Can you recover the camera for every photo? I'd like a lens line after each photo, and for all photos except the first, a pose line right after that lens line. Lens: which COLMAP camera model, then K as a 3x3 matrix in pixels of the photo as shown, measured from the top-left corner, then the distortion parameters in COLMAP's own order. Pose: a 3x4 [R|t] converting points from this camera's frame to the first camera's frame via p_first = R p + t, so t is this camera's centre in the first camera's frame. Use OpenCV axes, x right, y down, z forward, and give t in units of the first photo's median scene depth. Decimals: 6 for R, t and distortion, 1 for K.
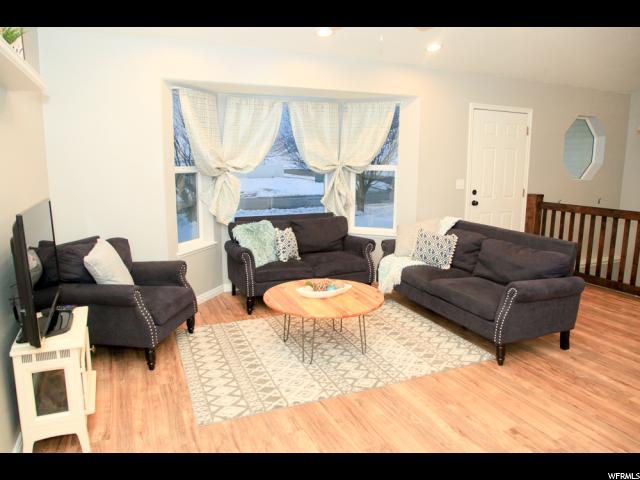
lens RADIAL K [[436.8, 0, 313.2], [0, 436.8, 237.9], [0, 0, 1]] dist [-0.121801, 0.068393]
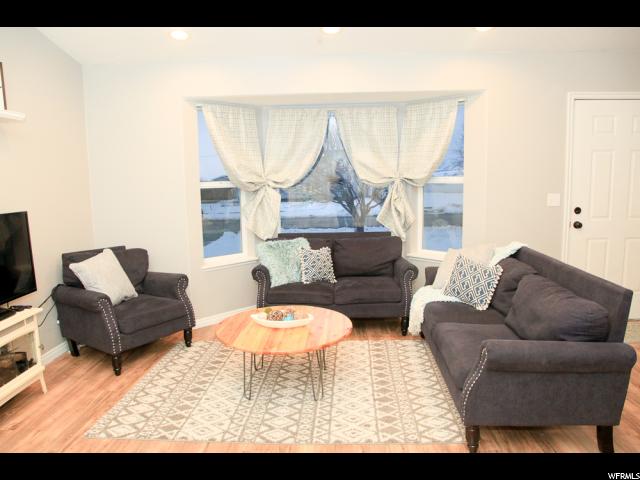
lens RADIAL K [[444.8, 0, 320.0], [0, 444.8, 240.0], [0, 0, 1]] dist [-0.125747, 0.069941]
pose [[0.905140, 0.039657, -0.423261, 0.379323], [-0.052914, 0.998406, -0.019611, -0.021665], [0.421809, 0.040147, 0.905796, 0.177347]]
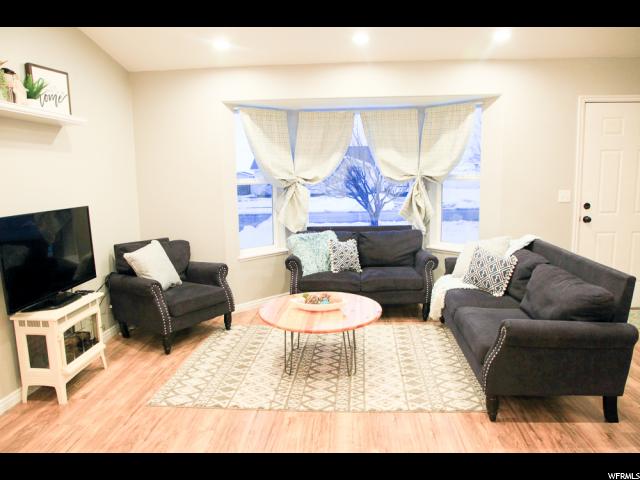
lens RADIAL K [[433.5, 0, 320.0], [0, 433.5, 240.0], [0, 0, 1]] dist [-0.124430, 0.064982]
pose [[0.892399, 0.047162, -0.448776, 0.372179], [-0.055208, 0.998463, -0.004853, -0.014534], [0.447857, 0.029107, 0.893631, 0.105975]]
